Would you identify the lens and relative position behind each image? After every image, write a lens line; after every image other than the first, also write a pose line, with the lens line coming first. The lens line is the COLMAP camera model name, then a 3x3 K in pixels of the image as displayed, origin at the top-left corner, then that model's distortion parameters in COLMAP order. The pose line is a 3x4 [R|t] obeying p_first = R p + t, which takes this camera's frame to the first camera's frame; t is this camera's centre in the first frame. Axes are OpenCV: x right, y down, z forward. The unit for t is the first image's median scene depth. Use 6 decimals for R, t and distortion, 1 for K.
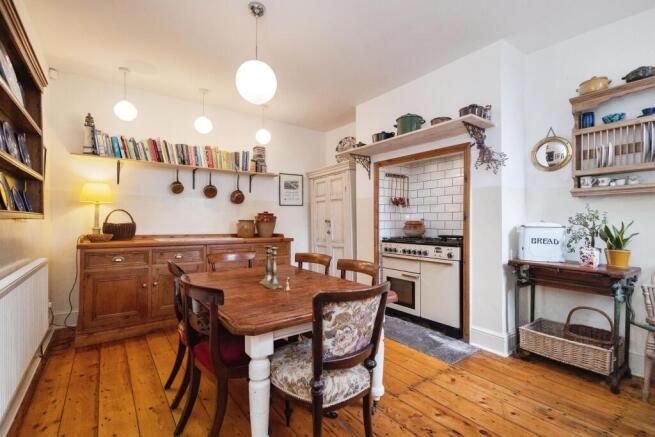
lens RADIAL K [[310.4, 0, 328.6], [0, 310.4, 217.1], [0, 0, 1]] dist [0.004815, 0.000736]
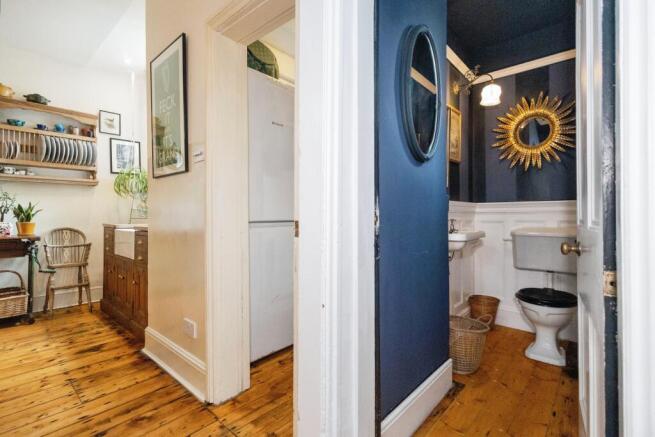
lens RADIAL K [[310.4, 0, 327.2], [0, 310.4, 218.5], [0, 0, 1]] dist [0.004815, 0.000736]
pose [[-0.211838, 0.002544, 0.977302, -0.661680], [-0.002234, 0.999993, -0.003088, 0.087679], [-0.977302, -0.002838, -0.211830, 0.006209]]
